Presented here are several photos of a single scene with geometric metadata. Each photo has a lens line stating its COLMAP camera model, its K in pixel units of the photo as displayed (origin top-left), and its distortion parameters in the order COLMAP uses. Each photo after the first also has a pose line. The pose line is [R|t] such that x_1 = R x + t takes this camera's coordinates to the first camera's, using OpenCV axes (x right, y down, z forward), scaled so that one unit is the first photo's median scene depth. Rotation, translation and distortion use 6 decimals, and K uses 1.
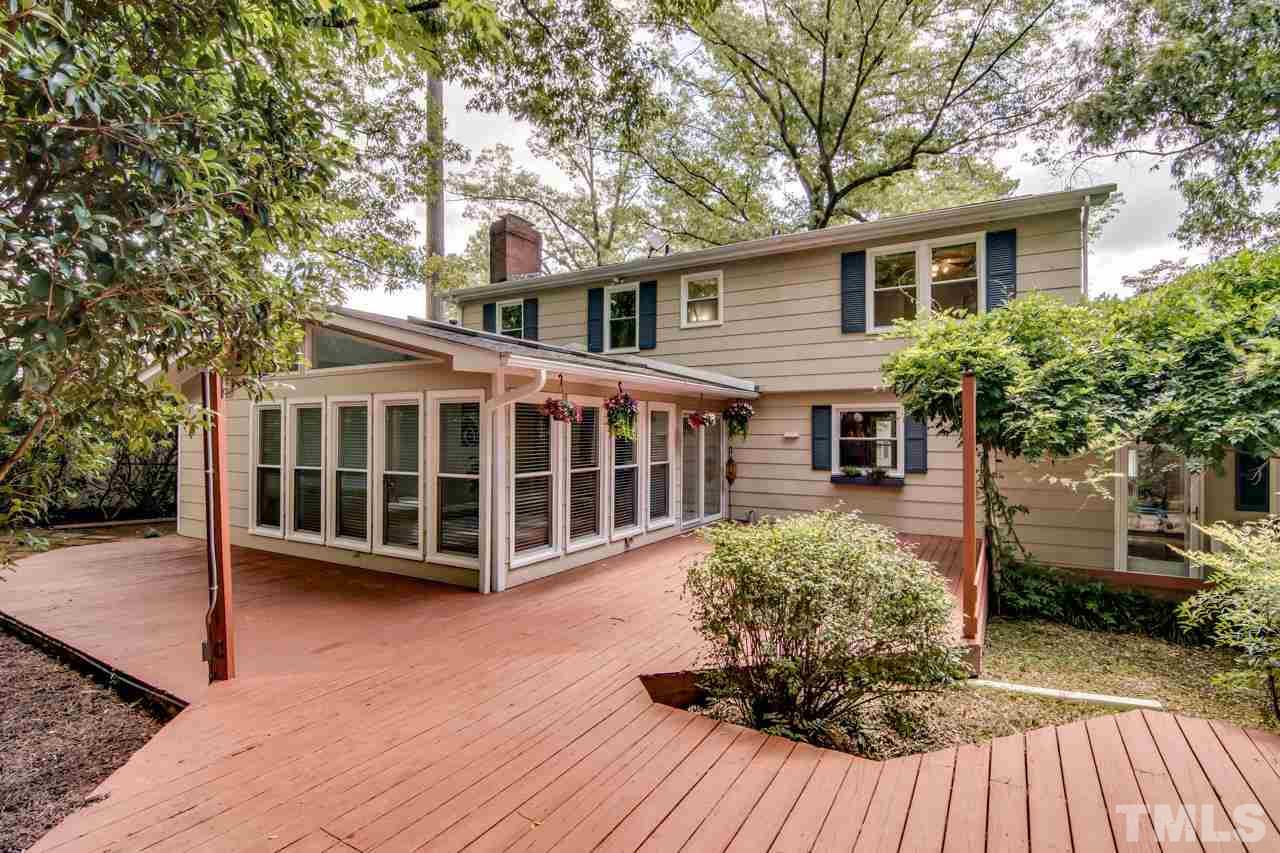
lens RADIAL K [[615.1, 0, 635.8], [0, 615.1, 427.1], [0, 0, 1]] dist [0.003284, -0.000016]
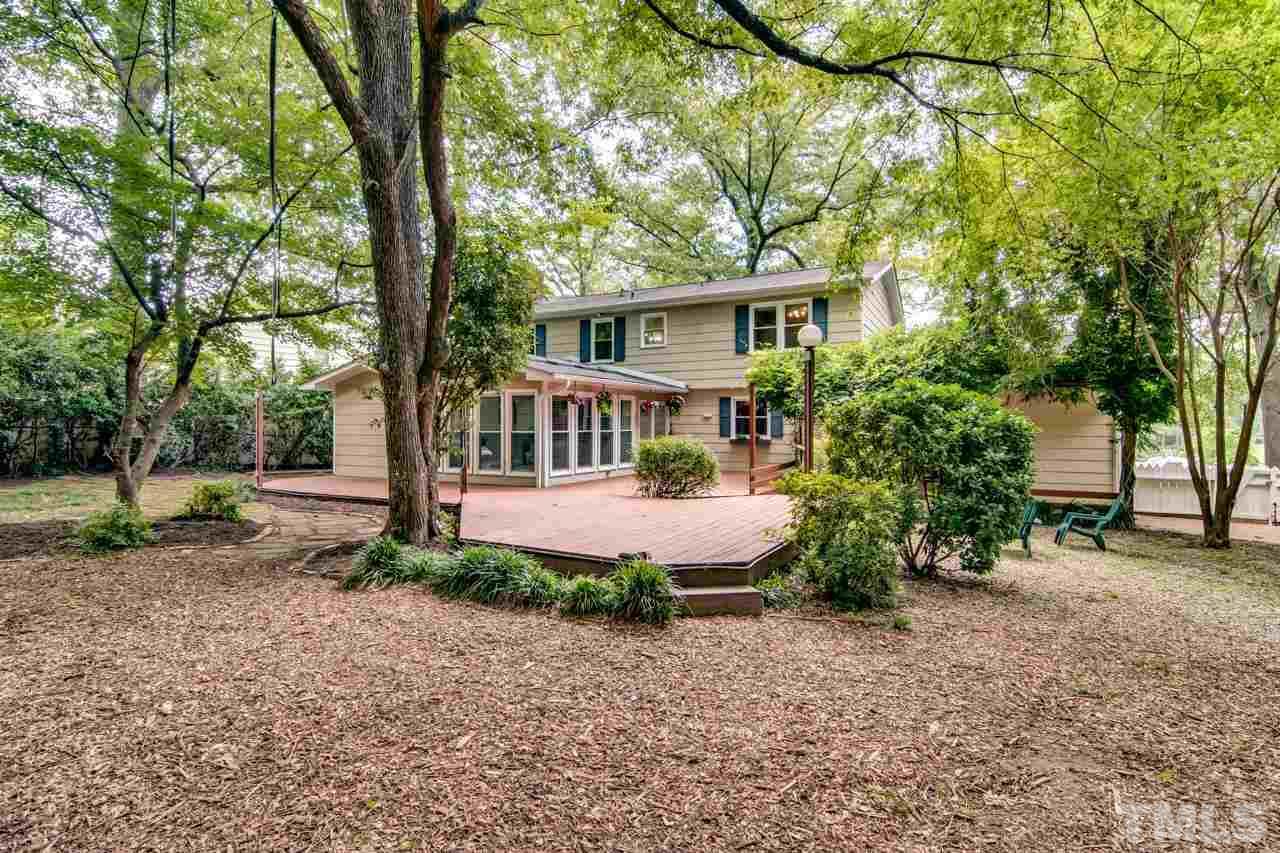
lens RADIAL K [[615.1, 0, 637.6], [0, 615.1, 432.5], [0, 0, 1]] dist [0.003284, -0.000016]
pose [[0.999136, -0.002019, 0.041512, 0.000100], [0.001199, 0.999804, 0.019751, 0.026211], [-0.041544, -0.019684, 0.998943, -0.633928]]
